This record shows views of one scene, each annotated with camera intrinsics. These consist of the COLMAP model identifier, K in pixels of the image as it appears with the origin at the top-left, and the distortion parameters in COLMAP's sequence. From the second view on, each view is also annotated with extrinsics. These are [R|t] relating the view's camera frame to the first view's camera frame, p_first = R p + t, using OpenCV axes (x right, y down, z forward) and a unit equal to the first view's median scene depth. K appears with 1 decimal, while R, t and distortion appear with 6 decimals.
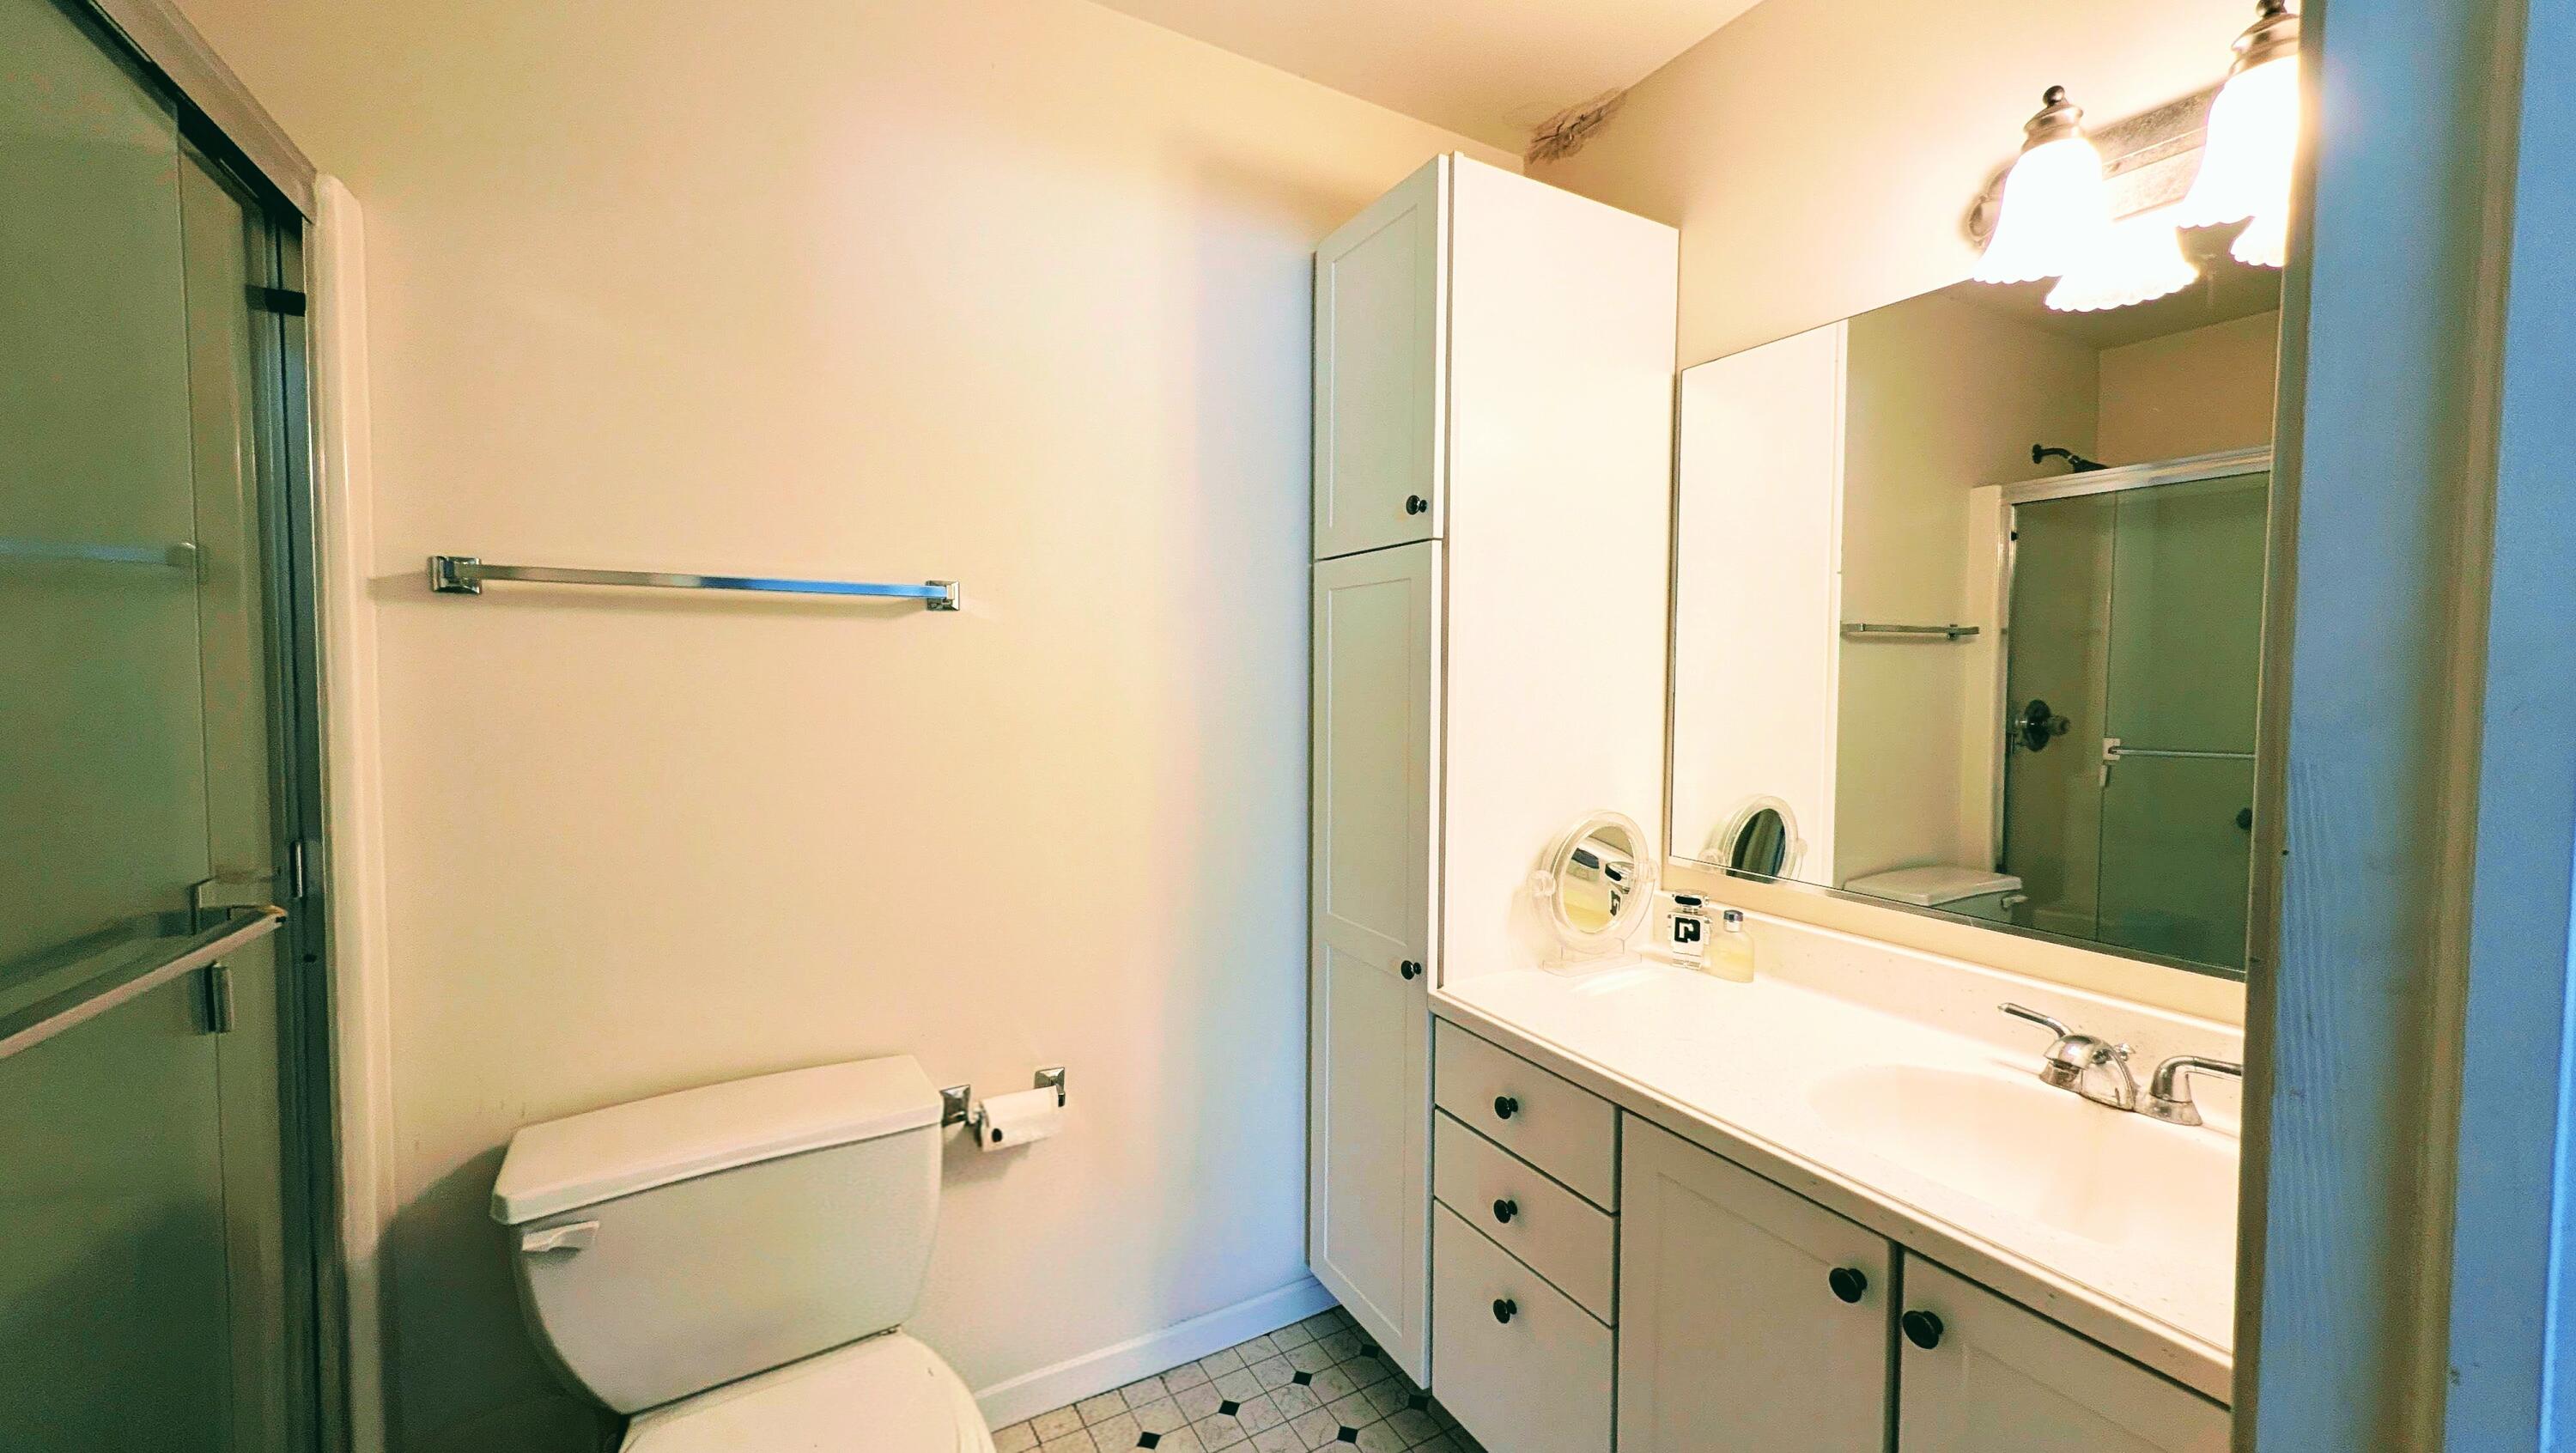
lens RADIAL K [[955.9, 0, 1288.0], [0, 955.9, 726.5], [0, 0, 1]] dist [0.000836, -0.000037]
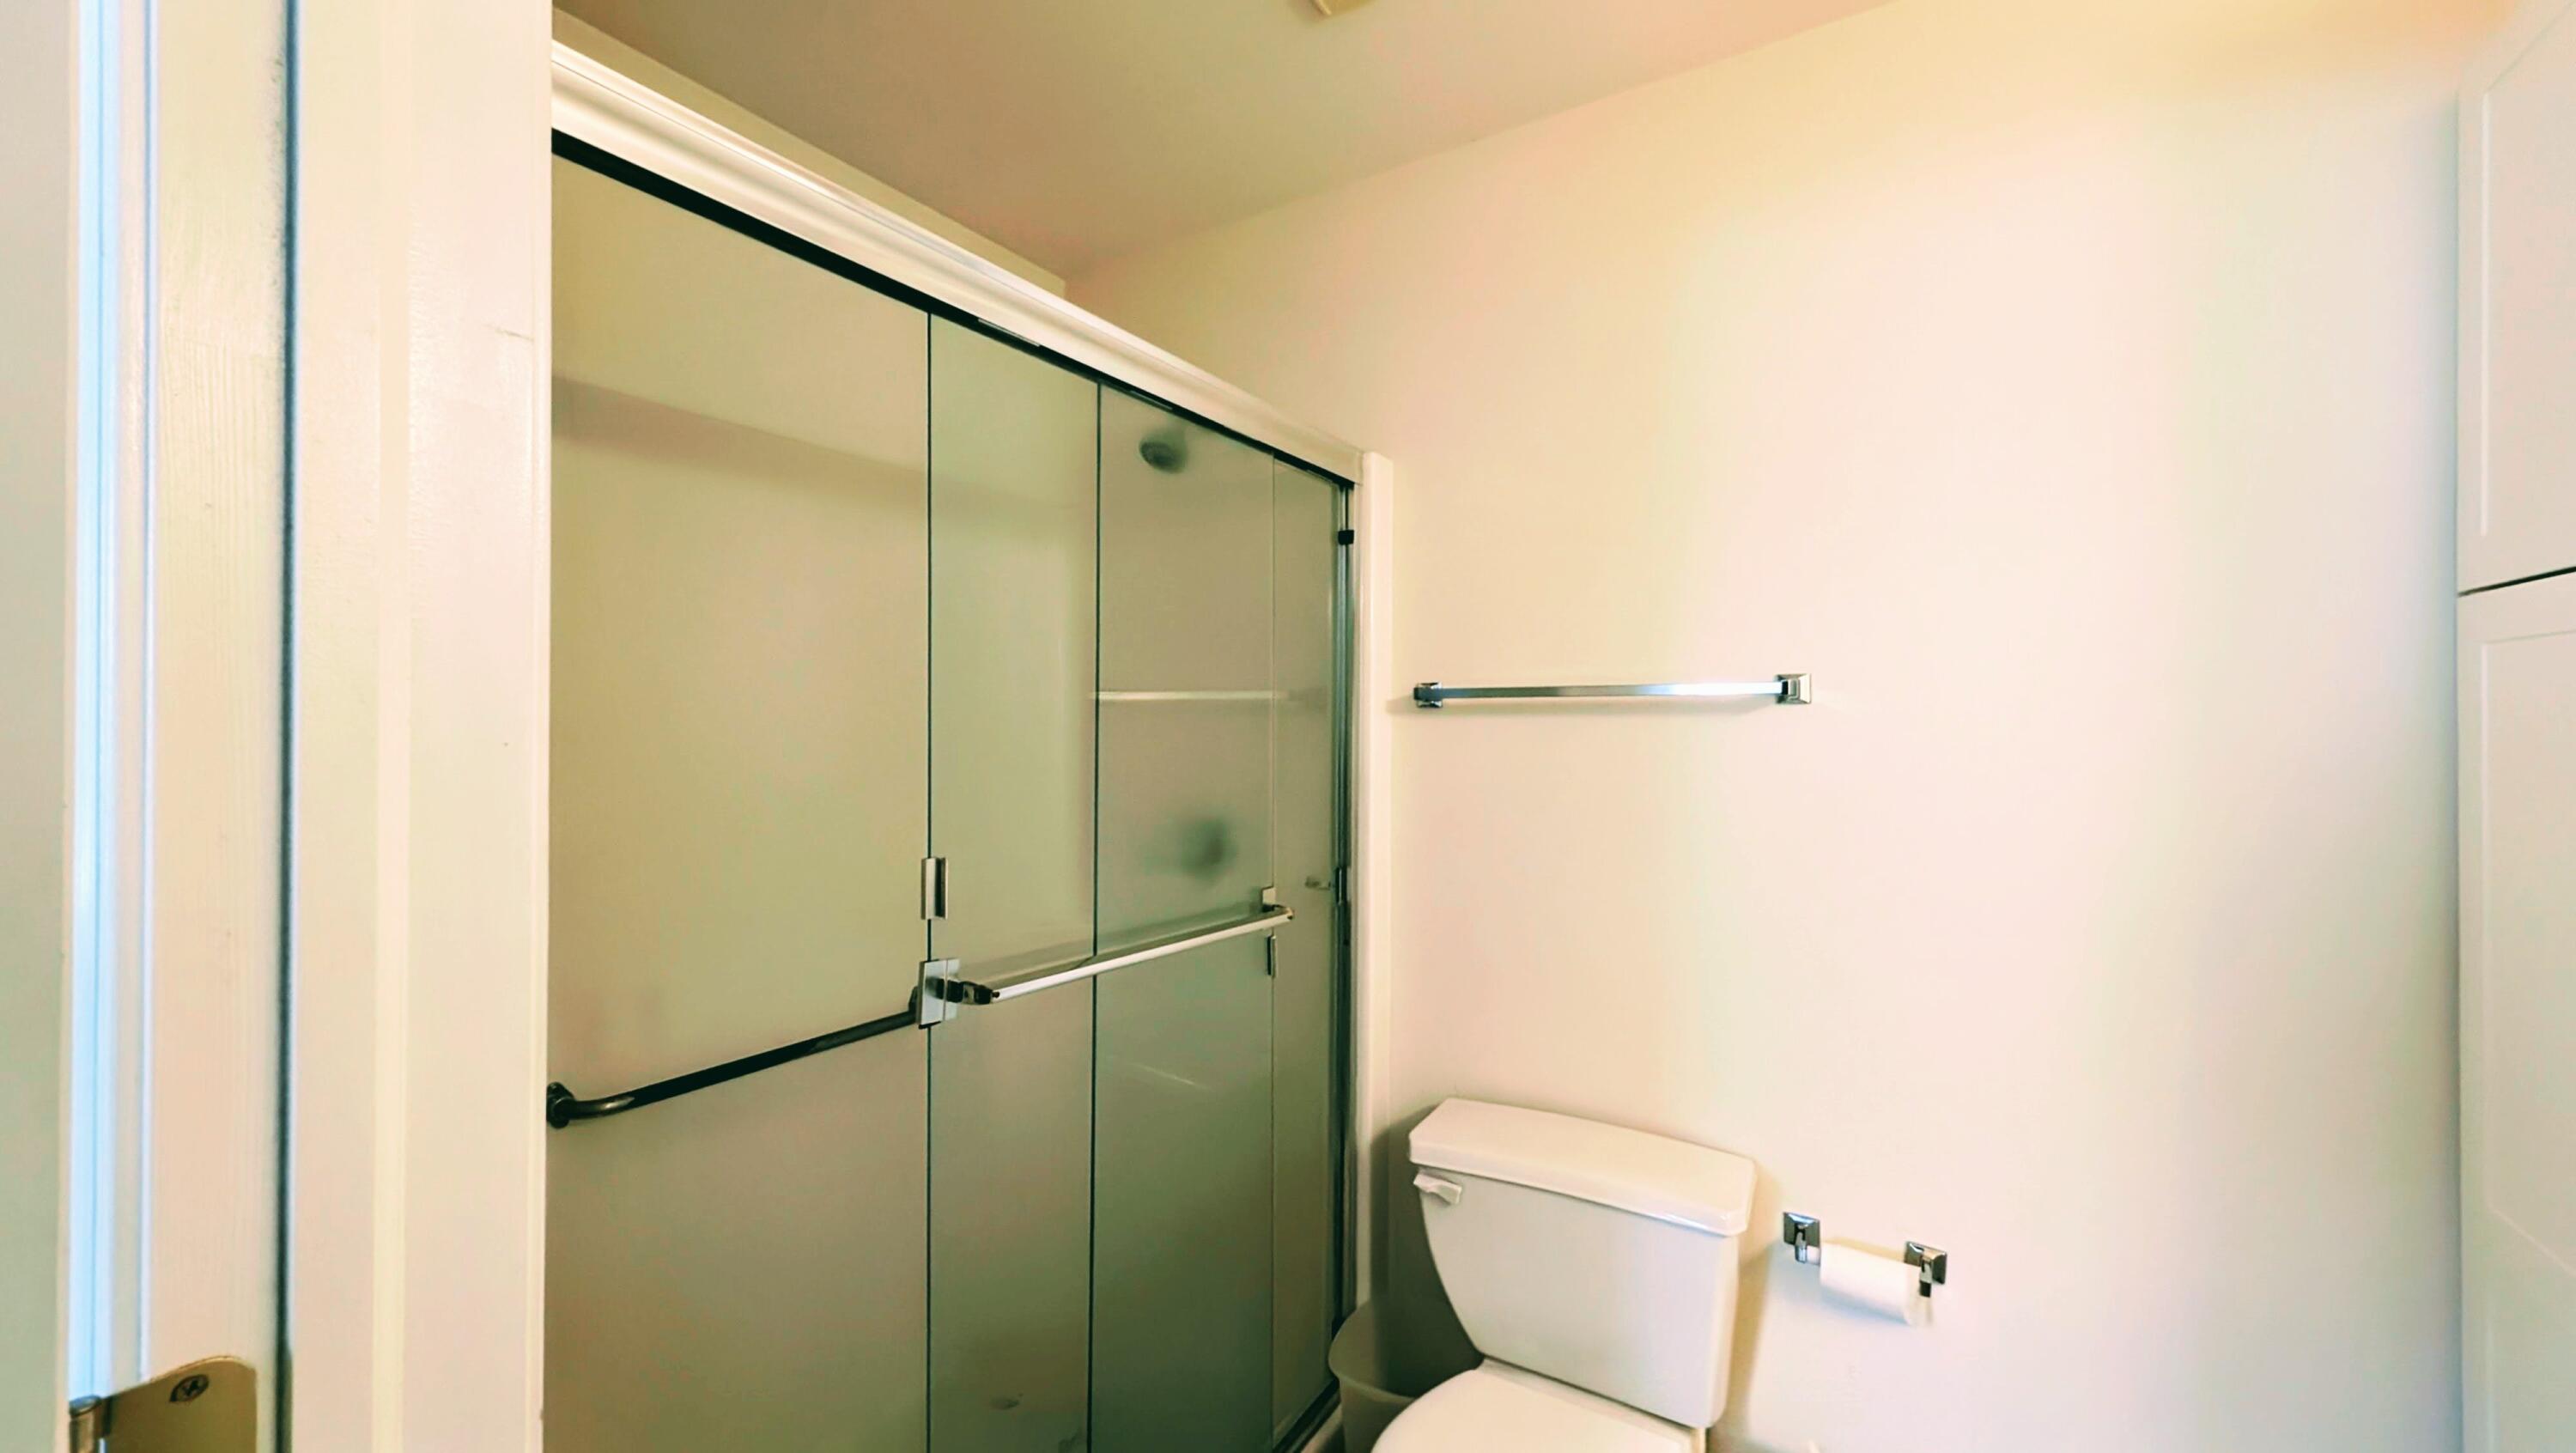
lens RADIAL K [[955.9, 0, 1288.0], [0, 955.9, 726.5], [0, 0, 1]] dist [0.000836, -0.000037]
pose [[0.487635, -0.005320, -0.873032, 0.304125], [-0.052570, 0.997988, -0.035445, -0.050793], [0.871464, 0.063179, 0.486374, 0.120506]]
